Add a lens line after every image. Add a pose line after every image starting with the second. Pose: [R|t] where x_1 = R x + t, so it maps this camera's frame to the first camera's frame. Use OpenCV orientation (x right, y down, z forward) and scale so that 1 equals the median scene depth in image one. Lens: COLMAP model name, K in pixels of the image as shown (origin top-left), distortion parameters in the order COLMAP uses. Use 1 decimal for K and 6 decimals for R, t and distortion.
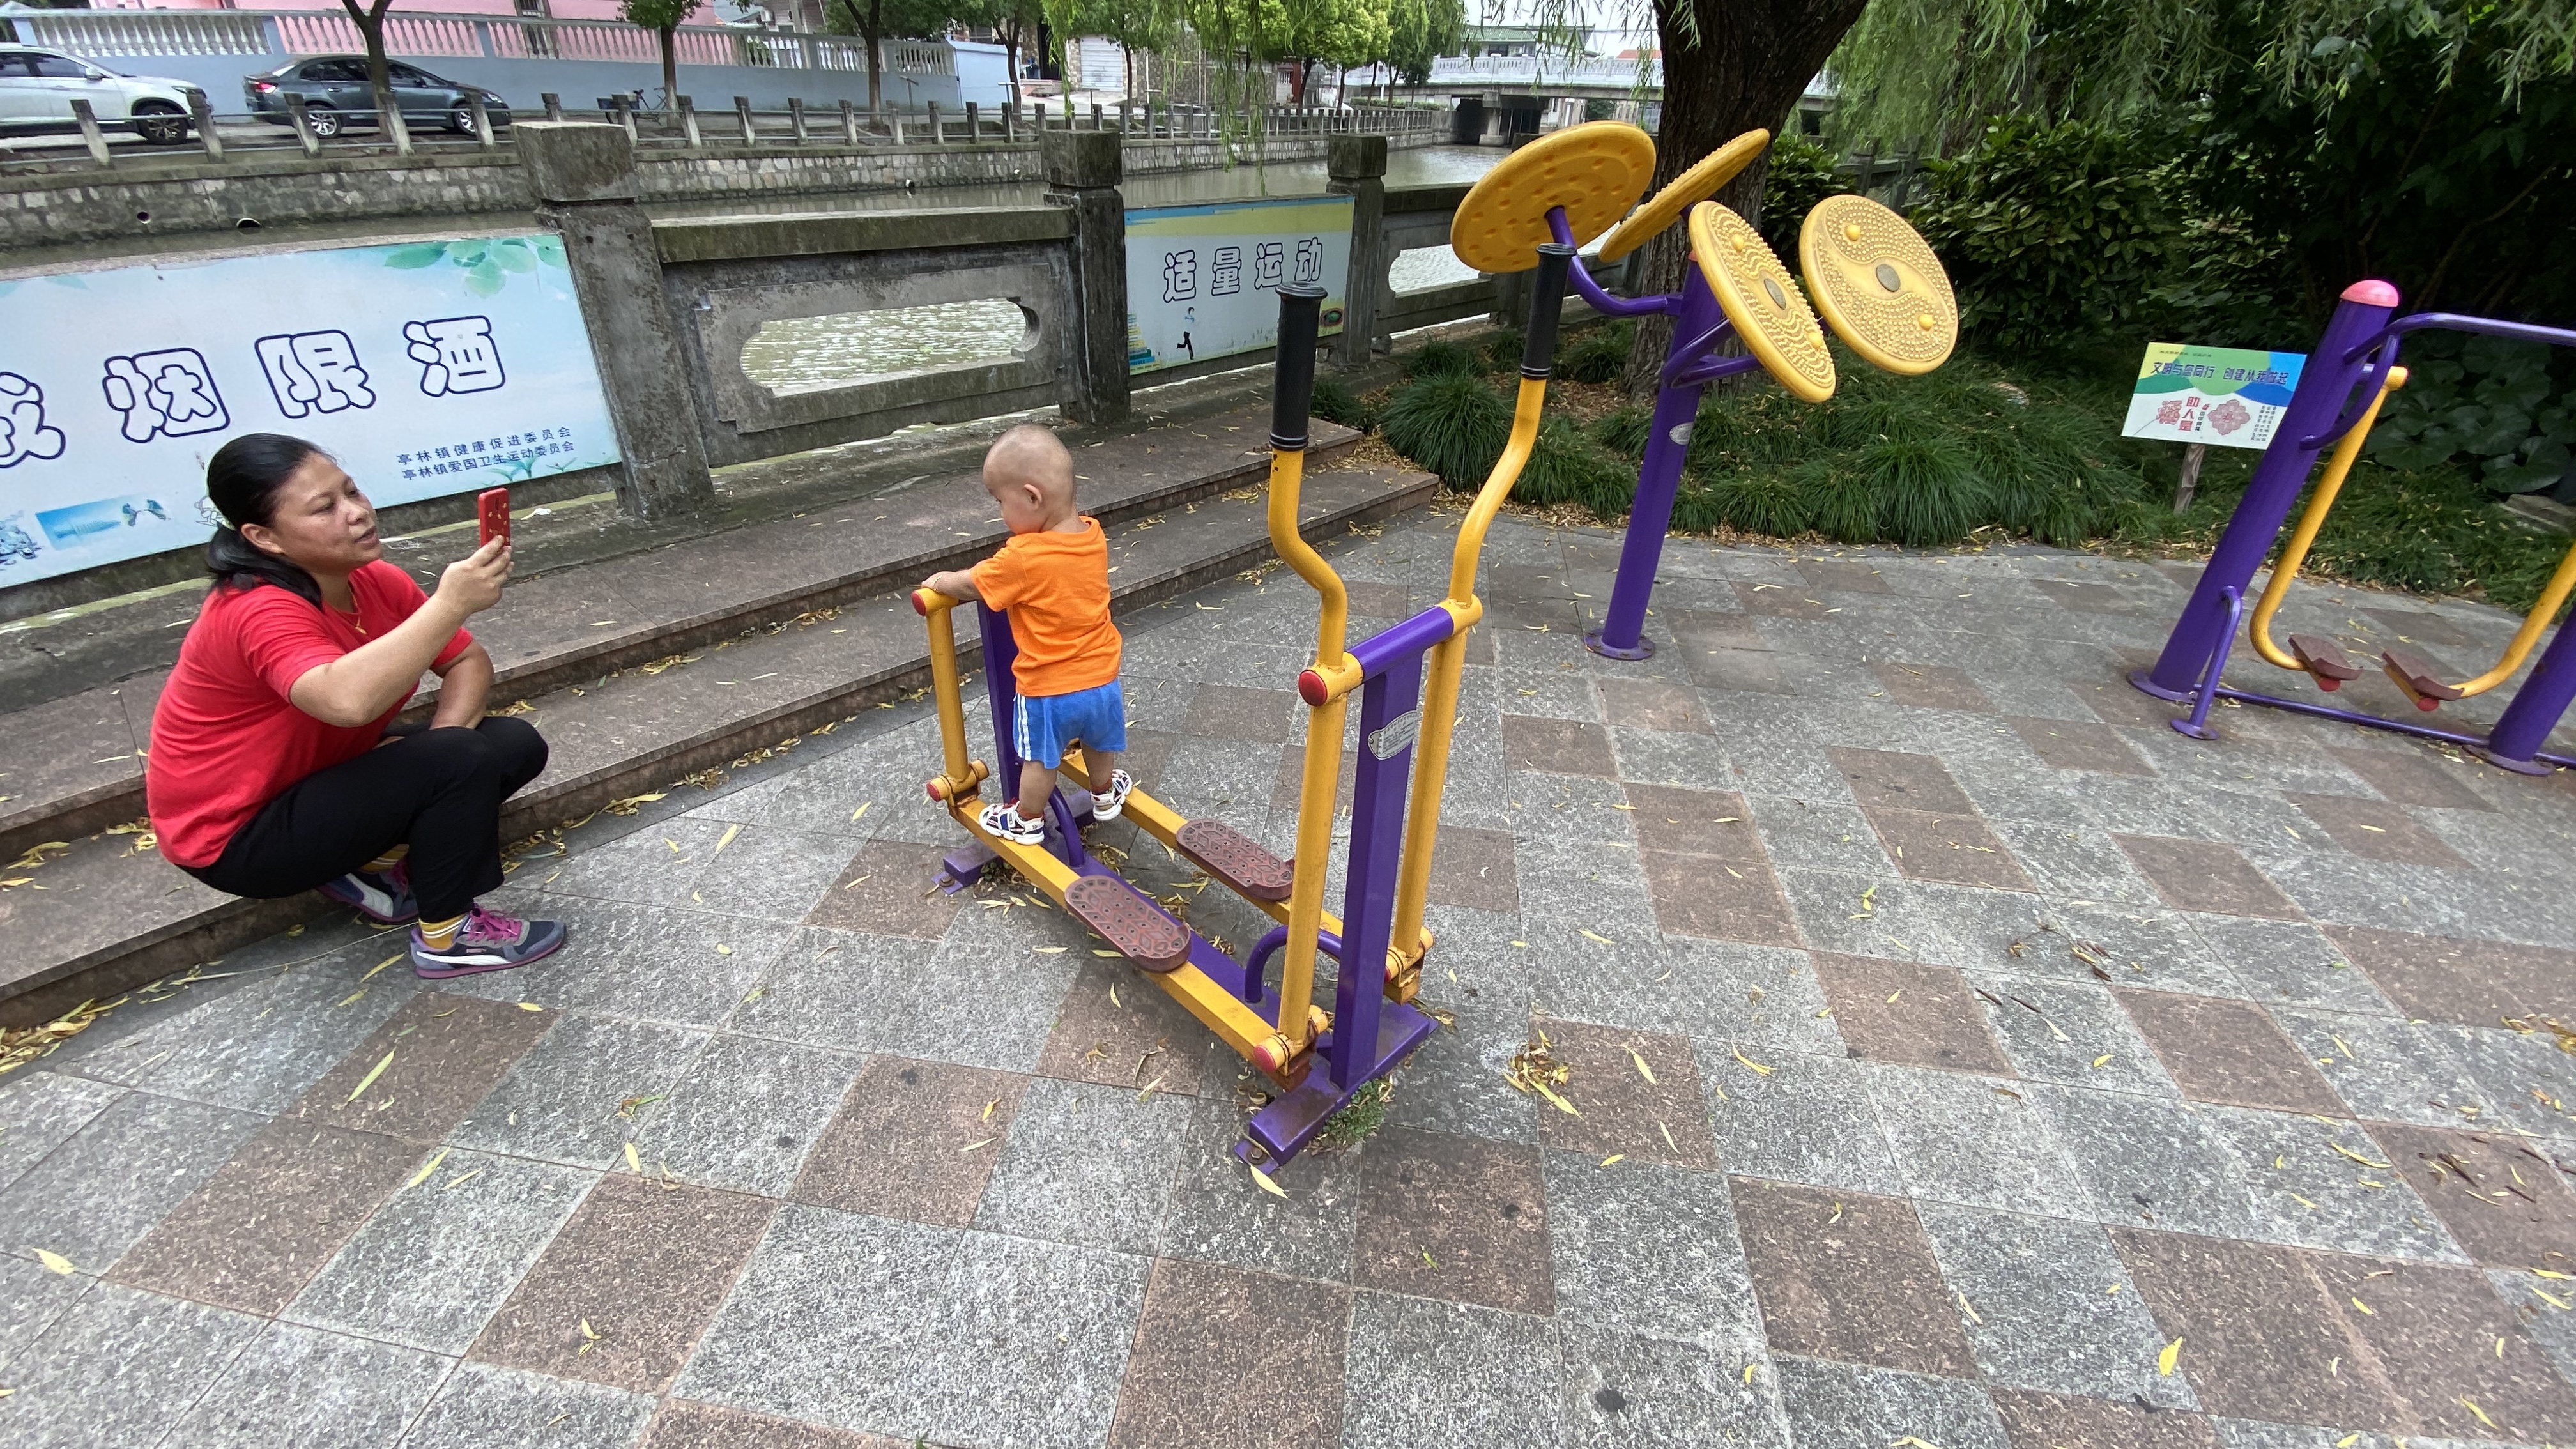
lens RADIAL K [[1041.4, 0, 1288.0], [0, 1041.4, 724.5], [0, 0, 1]] dist [-0.015475, -0.000042]
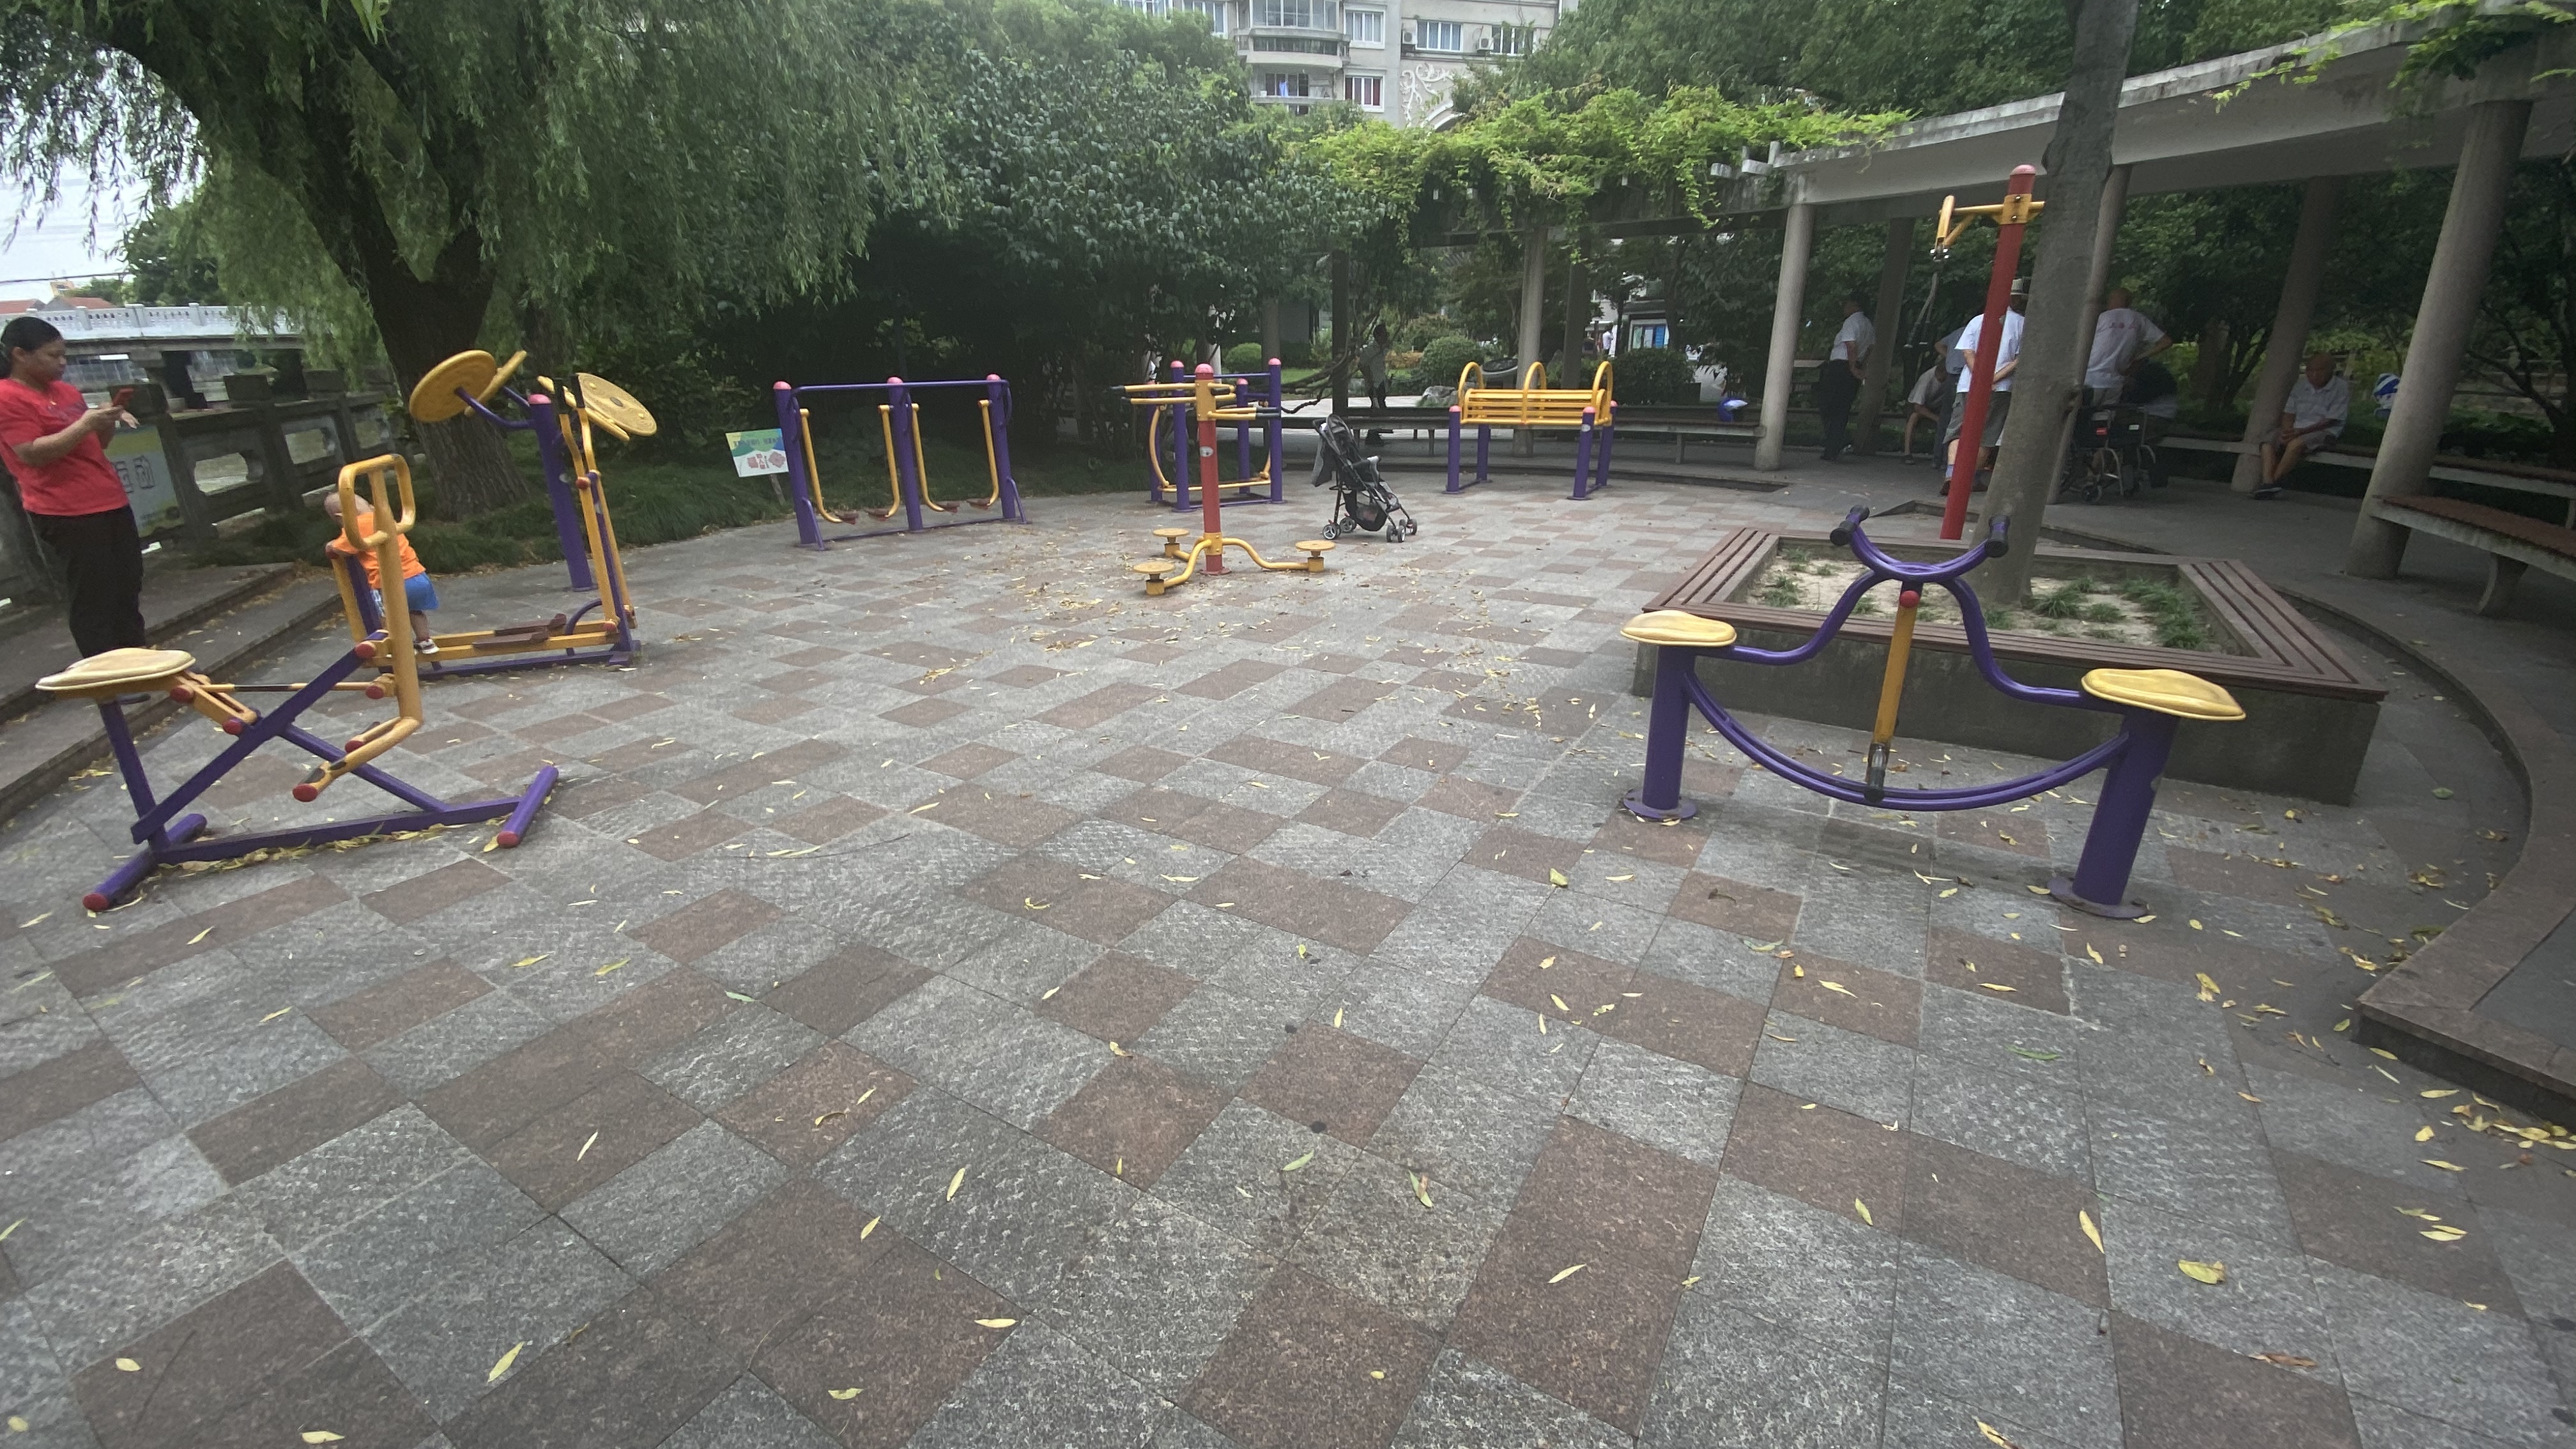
lens RADIAL K [[1041.4, 0, 1288.0], [0, 1041.4, 724.5], [0, 0, 1]] dist [-0.015475, -0.000042]
pose [[0.392404, -0.360836, 0.846059, -0.698453], [0.505232, 0.853203, 0.129555, 0.432961], [-0.768609, 0.376618, 0.517106, -0.734266]]
